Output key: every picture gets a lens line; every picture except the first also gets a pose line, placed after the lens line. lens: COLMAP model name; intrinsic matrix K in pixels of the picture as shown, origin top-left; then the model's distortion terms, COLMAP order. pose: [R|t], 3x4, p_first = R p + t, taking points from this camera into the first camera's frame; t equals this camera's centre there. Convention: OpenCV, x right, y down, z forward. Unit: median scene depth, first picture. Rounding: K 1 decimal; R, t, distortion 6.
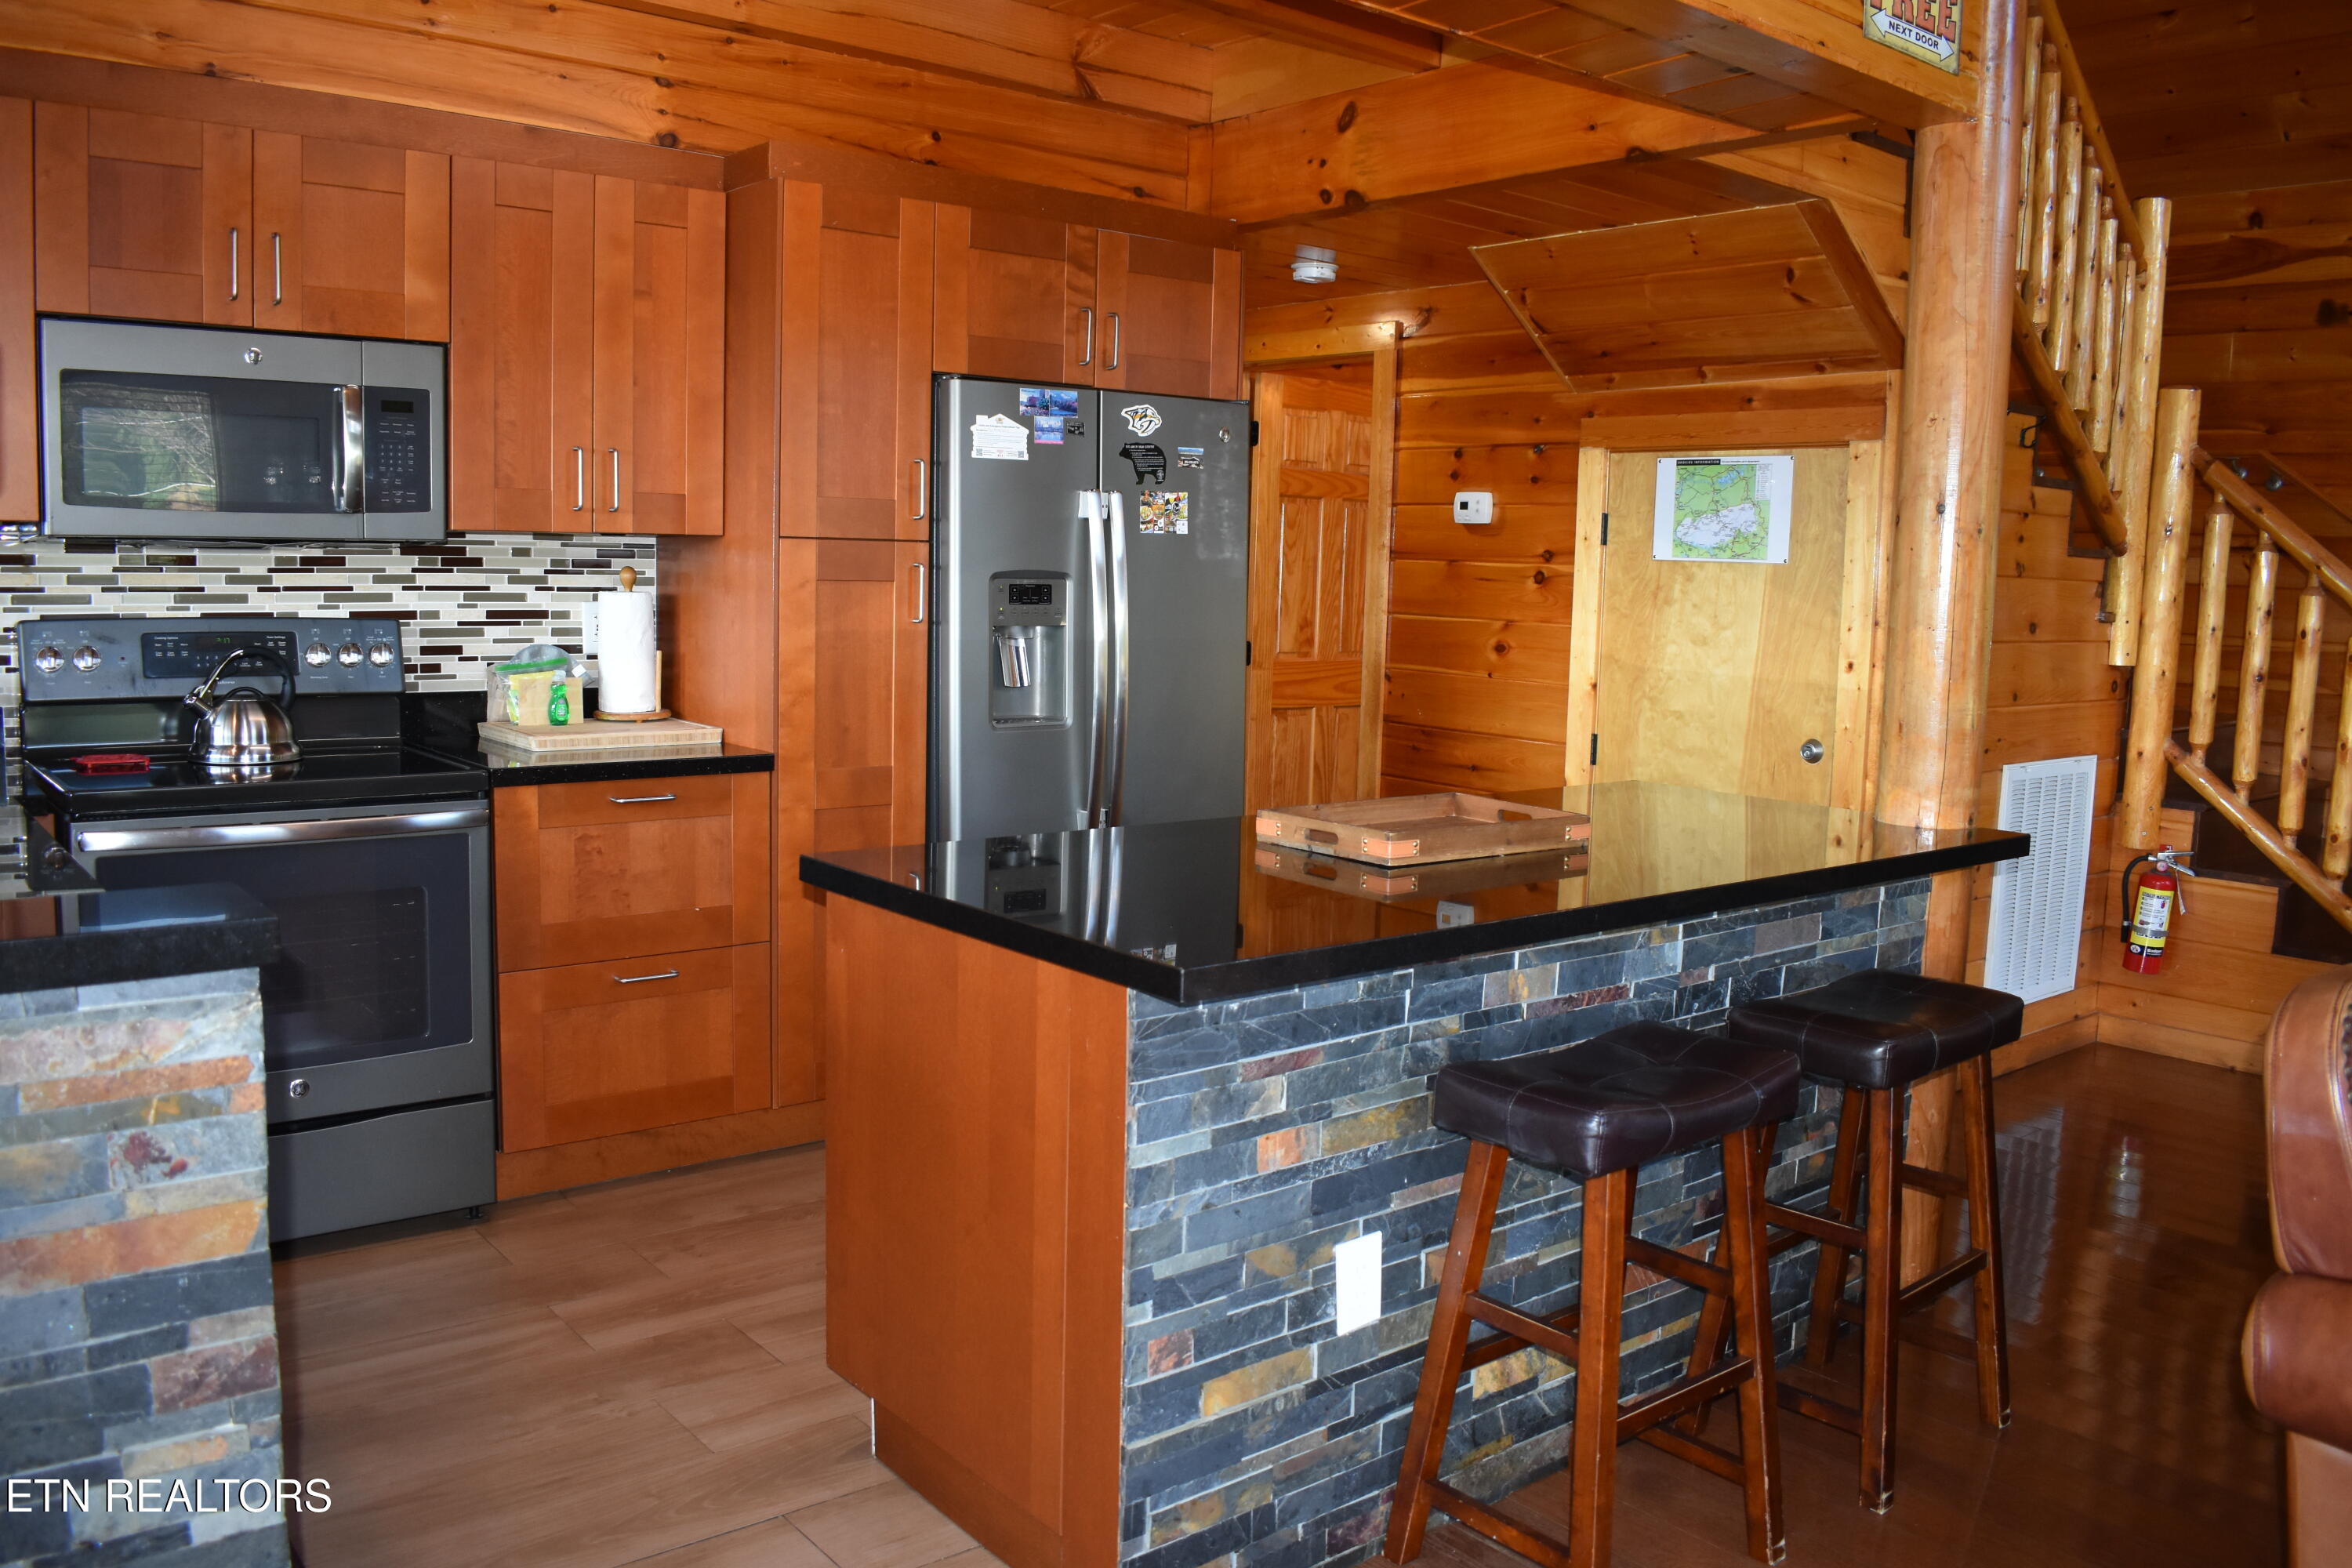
lens RADIAL K [[1849.7, 0, 1190.6], [0, 1849.7, 843.6], [0, 0, 1]] dist [-0.086337, 0.002697]
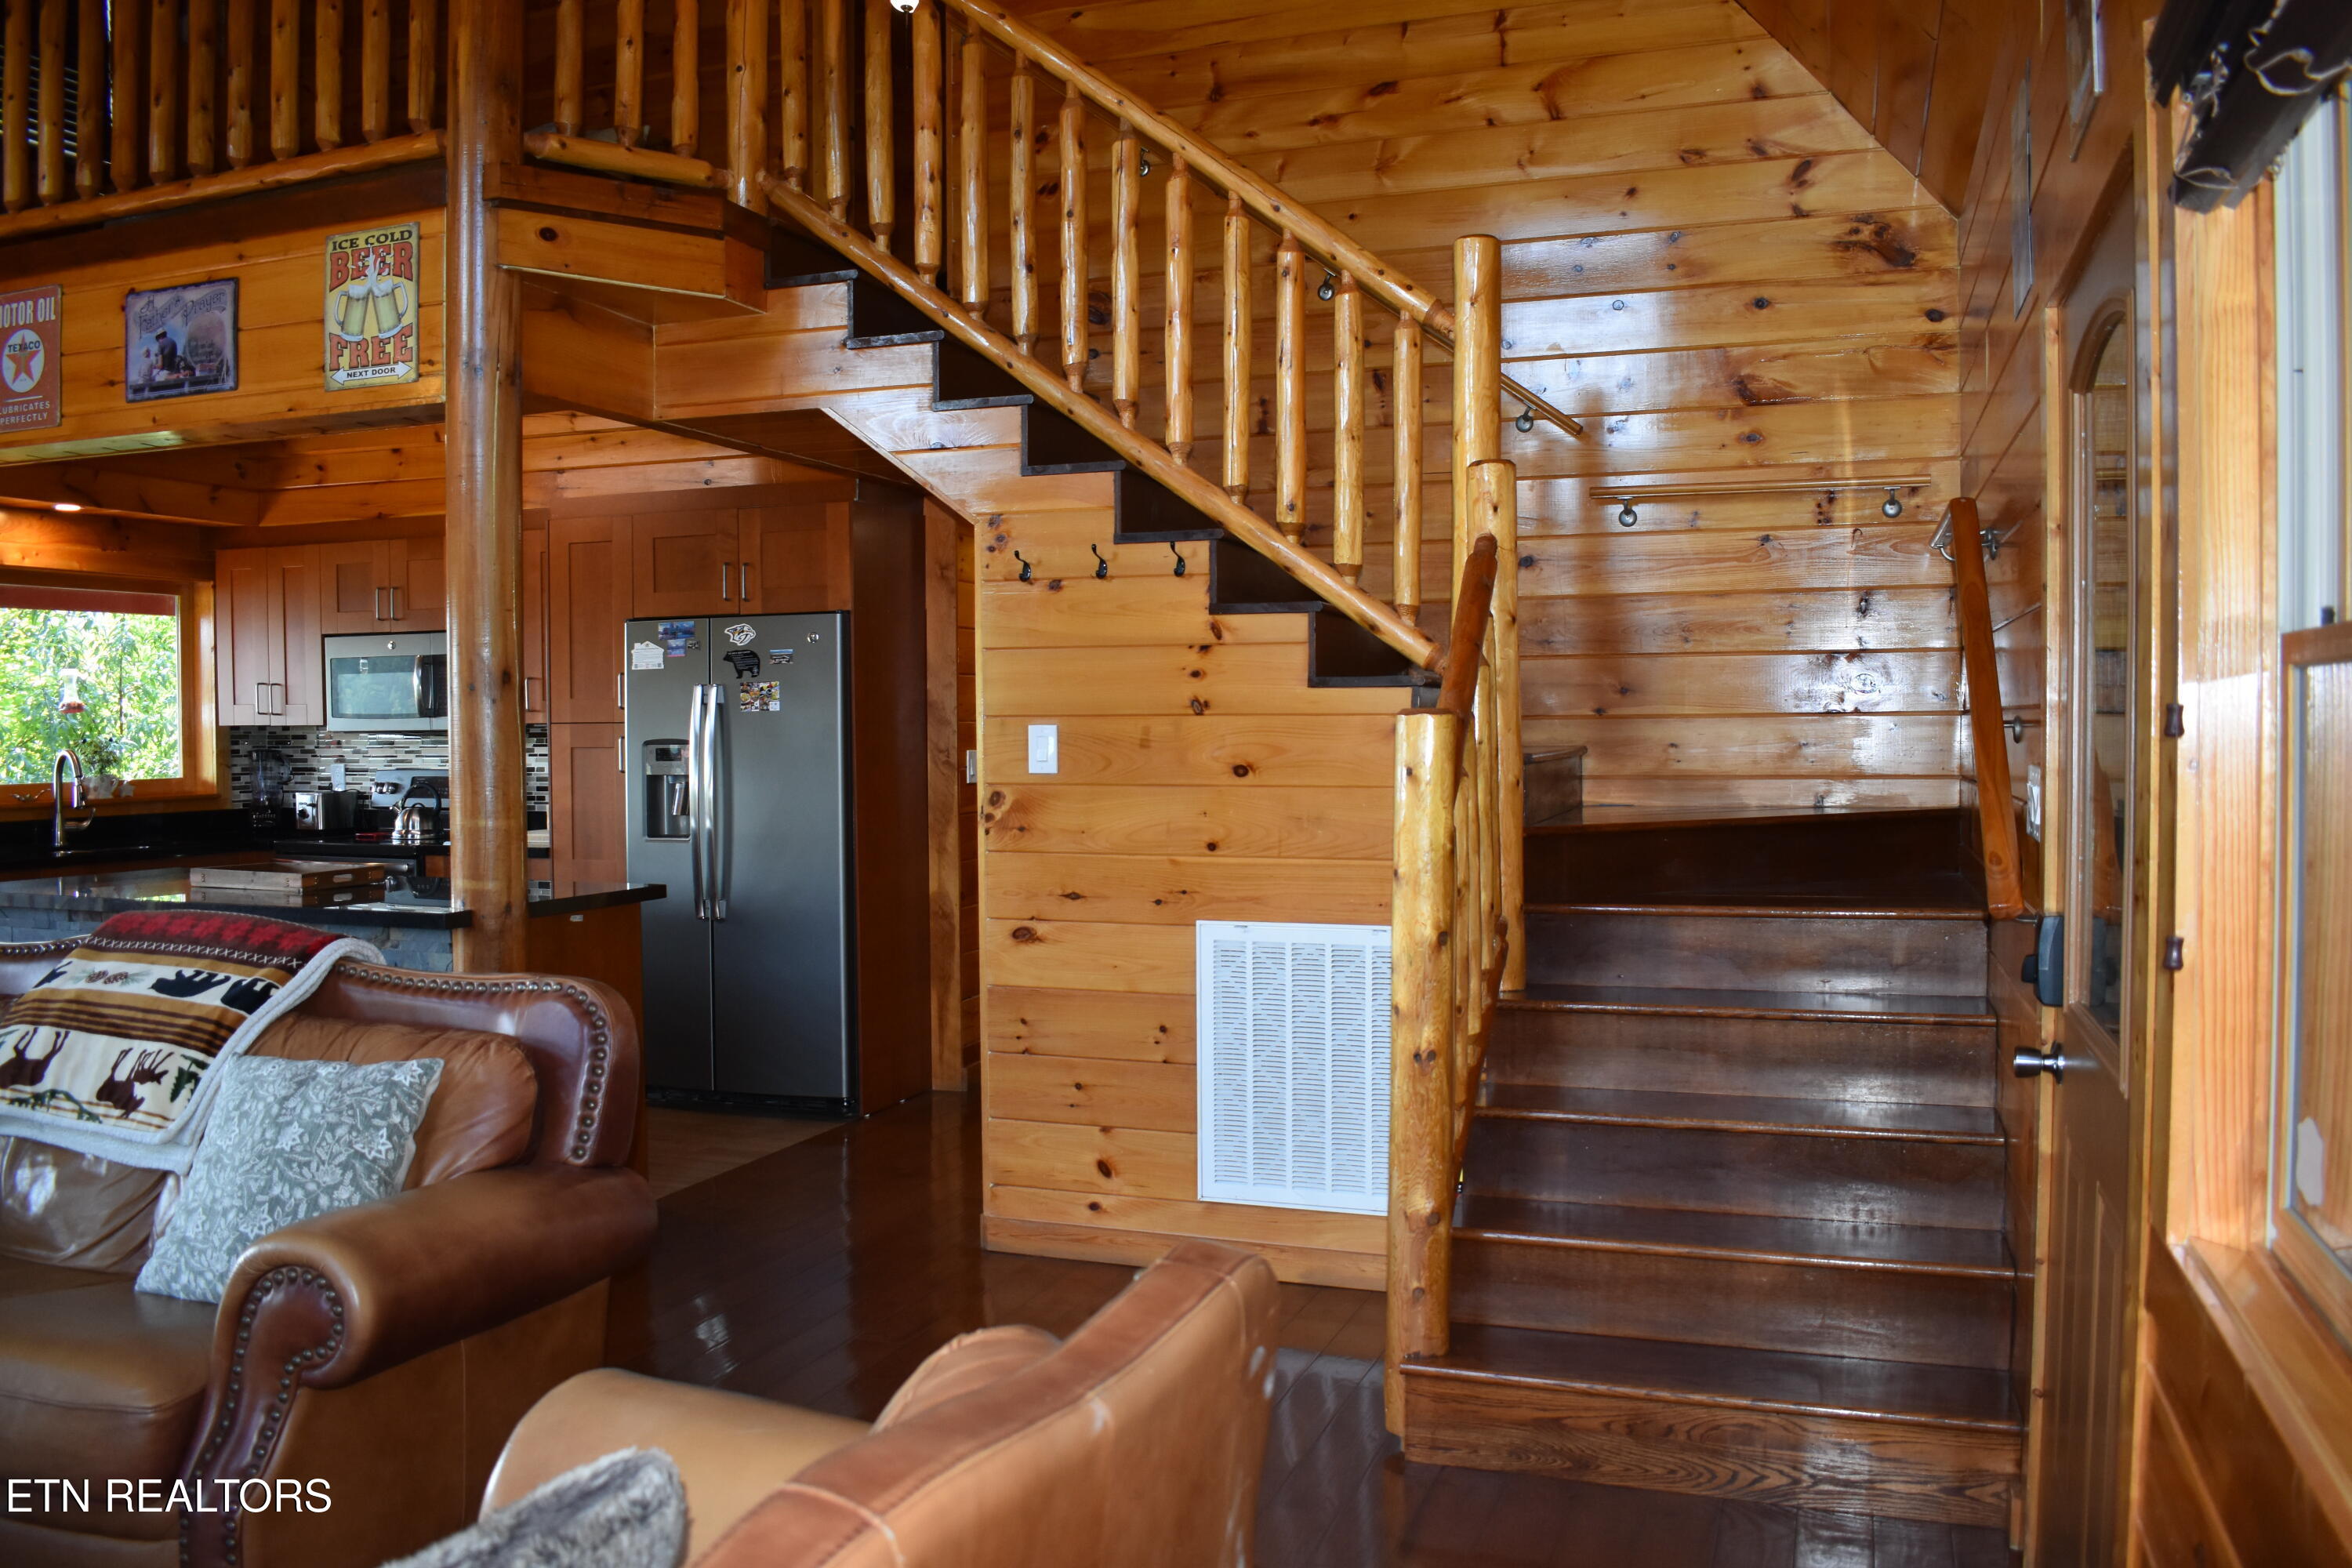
lens RADIAL K [[1849.7, 0, 1177.9], [0, 1849.7, 803.5], [0, 0, 1]] dist [-0.086337, 0.002697]
pose [[0.497415, 0.005677, -0.867494, 1.671385], [-0.111558, 0.992094, -0.057474, -0.062412], [0.860310, 0.125365, 0.494116, 0.707012]]
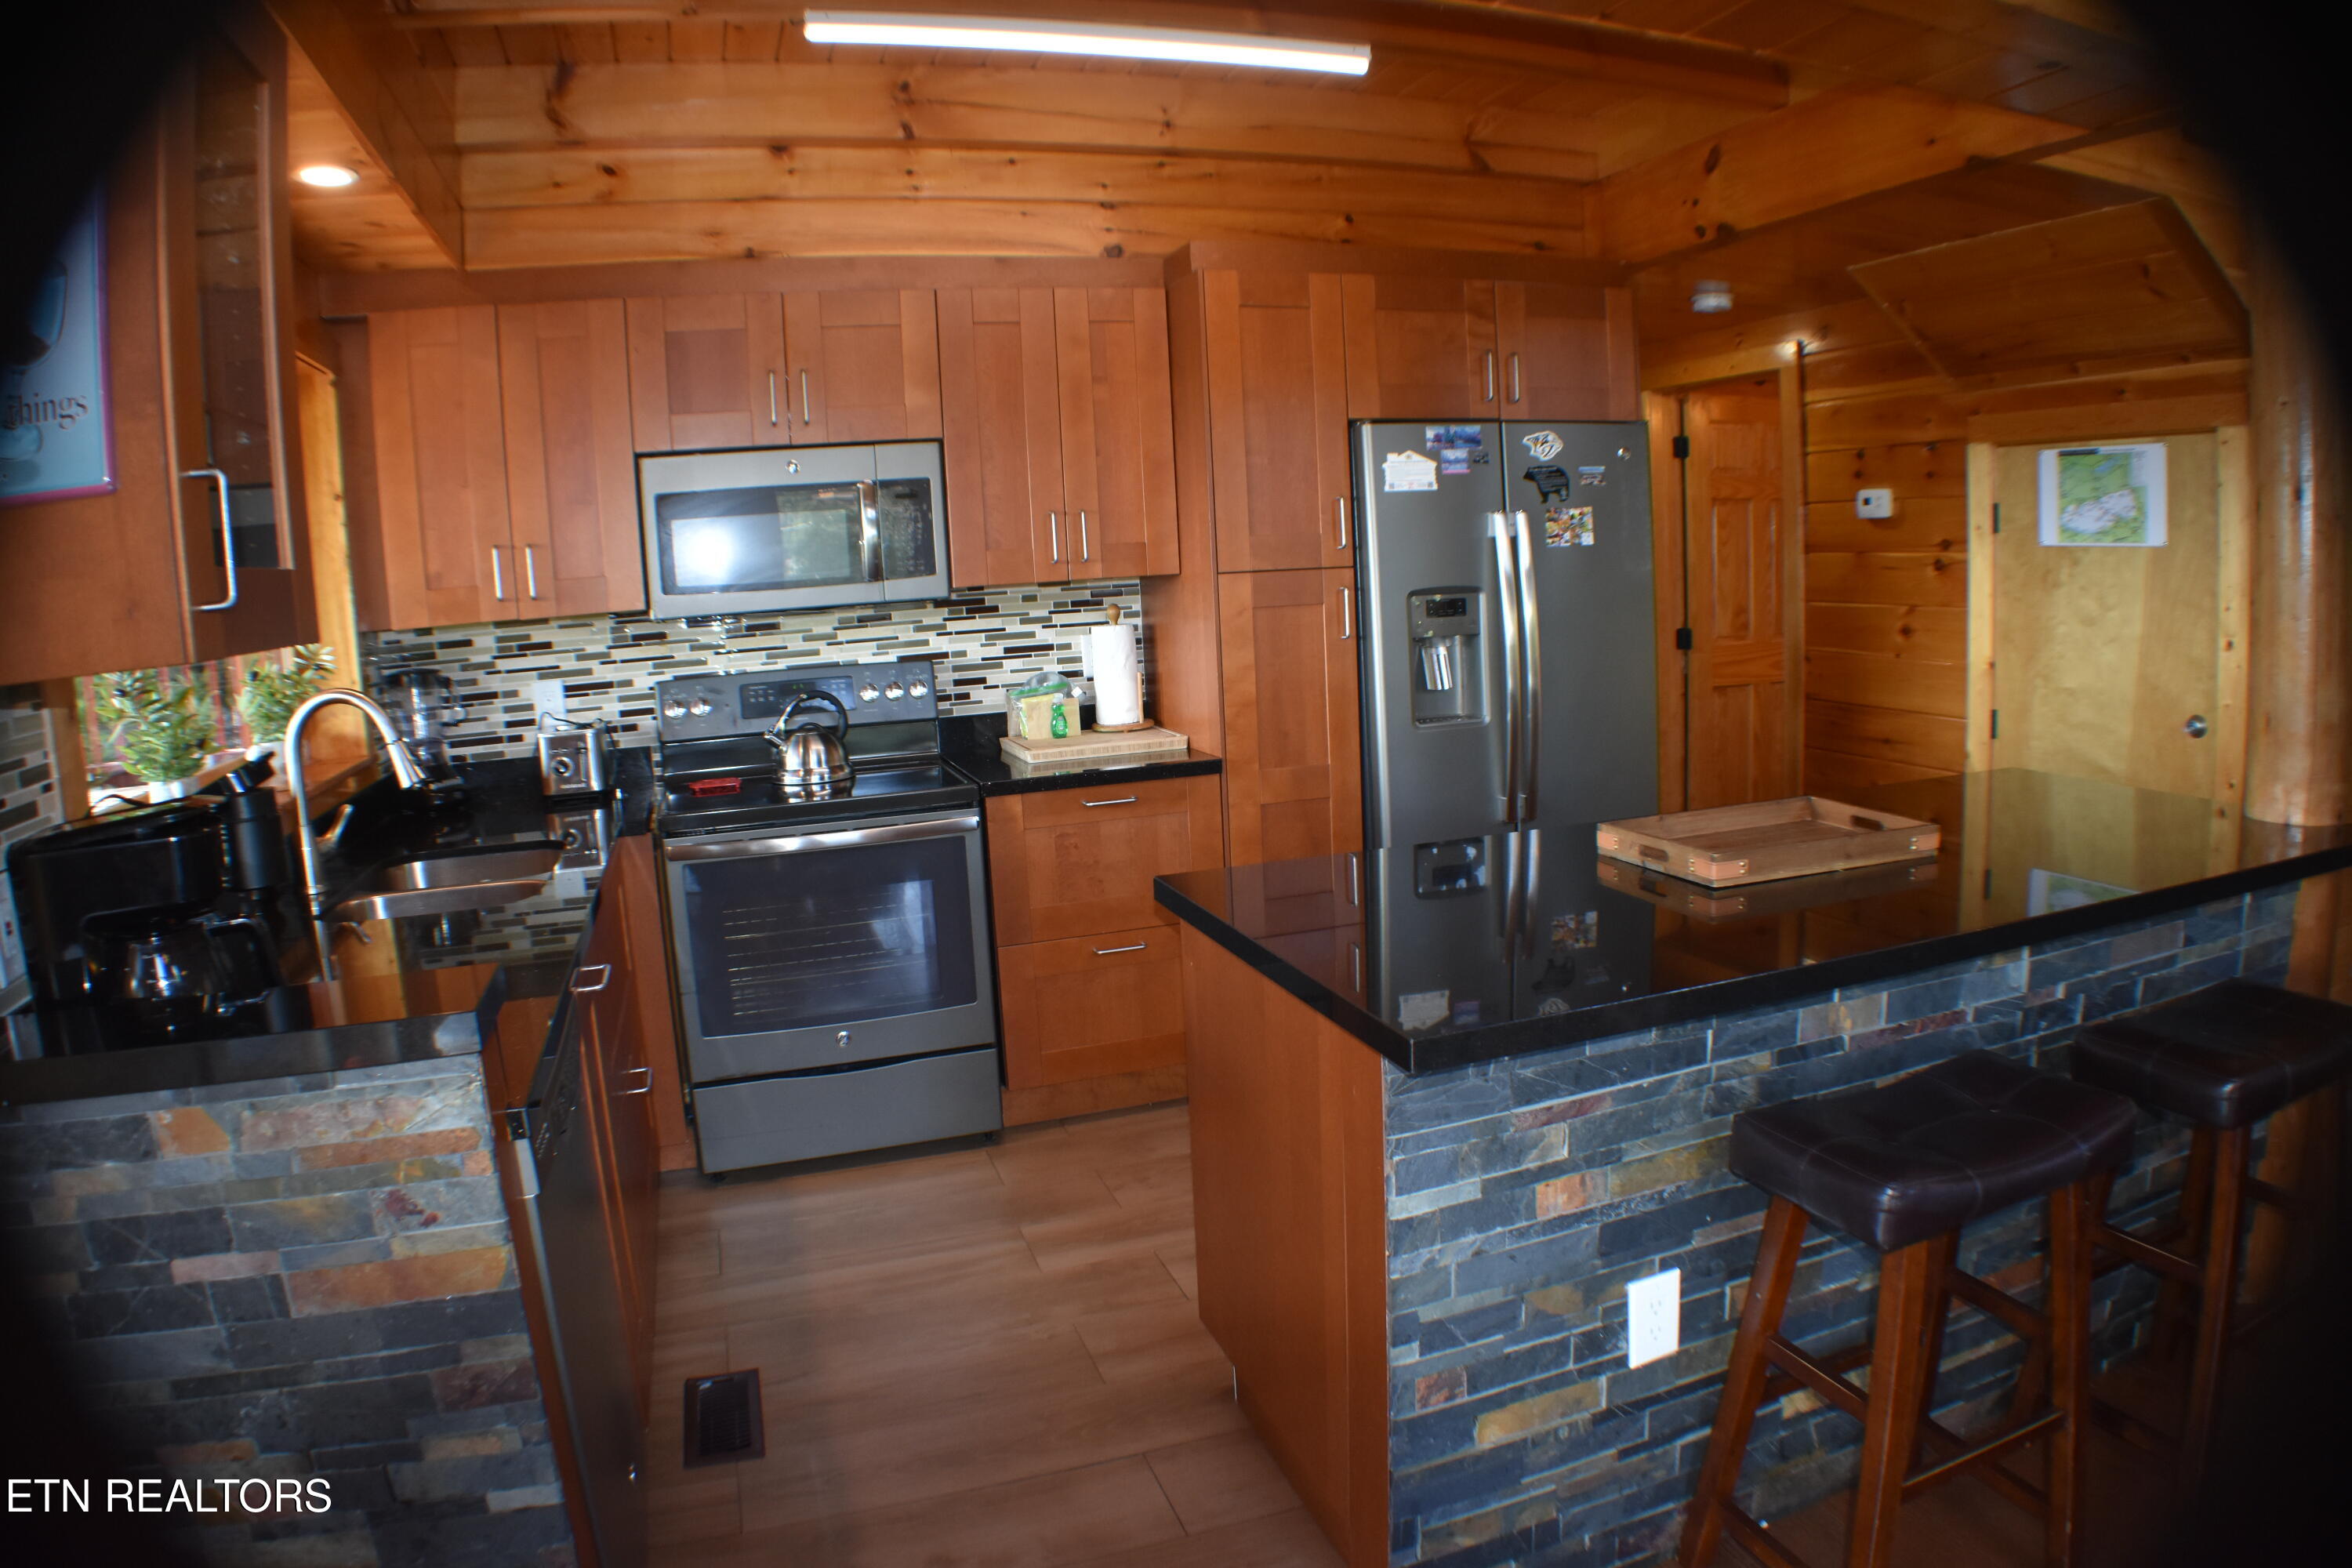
lens RADIAL K [[1410.4, 0, 1194.7], [0, 1410.4, 828.1], [0, 0, 1]] dist [-0.188227, 0.031448]
pose [[0.932946, -0.009076, -0.359901, 0.086712], [0.022555, 0.999192, 0.033270, -0.038157], [0.359308, -0.039156, 0.932397, 0.171253]]
